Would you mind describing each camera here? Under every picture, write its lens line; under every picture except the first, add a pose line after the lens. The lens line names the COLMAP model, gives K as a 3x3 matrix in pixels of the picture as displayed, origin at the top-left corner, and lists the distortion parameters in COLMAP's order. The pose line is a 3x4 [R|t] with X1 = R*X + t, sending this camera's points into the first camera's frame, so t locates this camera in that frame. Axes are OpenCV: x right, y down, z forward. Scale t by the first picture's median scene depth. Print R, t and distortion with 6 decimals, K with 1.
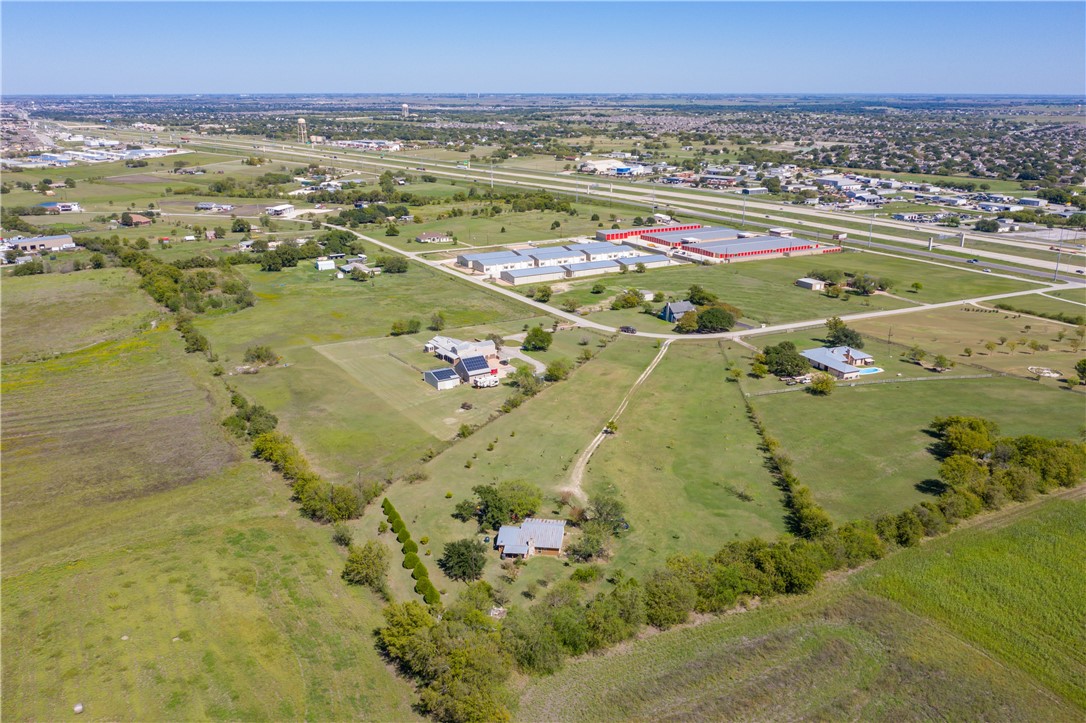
lens RADIAL K [[871.9, 0, 543.0], [0, 871.9, 361.5], [0, 0, 1]] dist [-0.015214, 0.005562]
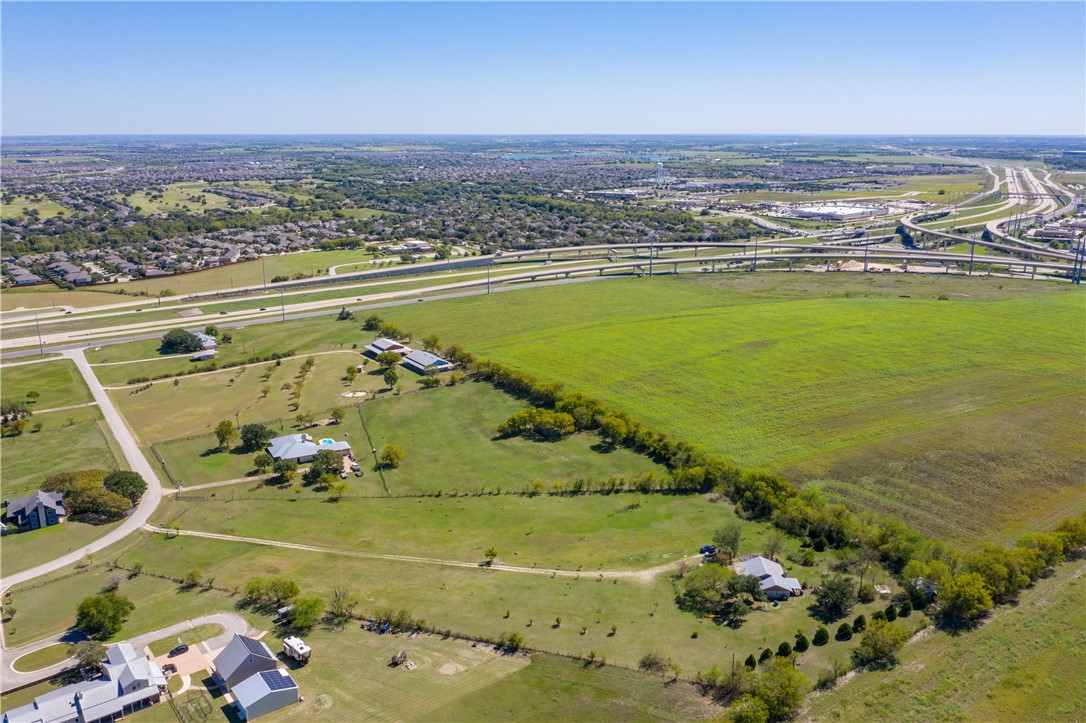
lens RADIAL K [[865.9, 0, 543.0], [0, 865.9, 361.5], [0, 0, 1]] dist [-0.014543, 0.005616]
pose [[-0.078854, -0.259140, 0.962615, -0.422446], [0.299942, 0.914710, 0.270814, -0.192721], [-0.950693, 0.310083, 0.005598, 0.486454]]
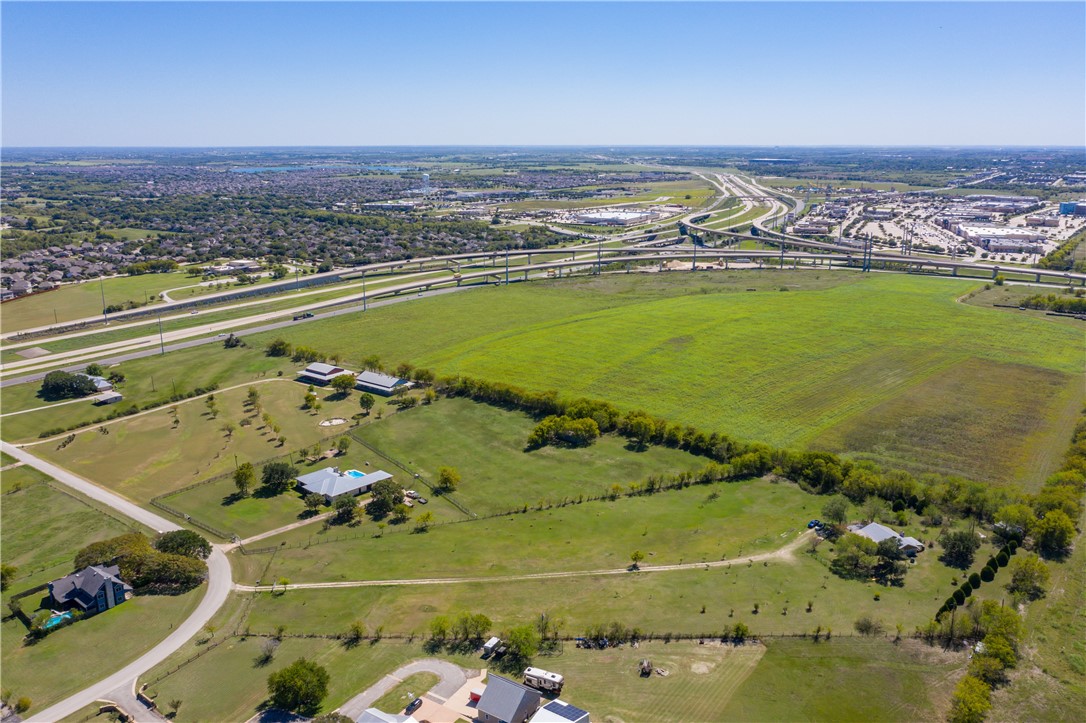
lens RADIAL K [[857.6, 0, 543.0], [0, 857.6, 361.5], [0, 0, 1]] dist [-0.014497, 0.005146]
pose [[-0.386237, -0.230472, 0.893143, -0.369315], [0.278185, 0.894092, 0.351017, -0.261918], [-0.879451, 0.384034, -0.281217, 0.703506]]
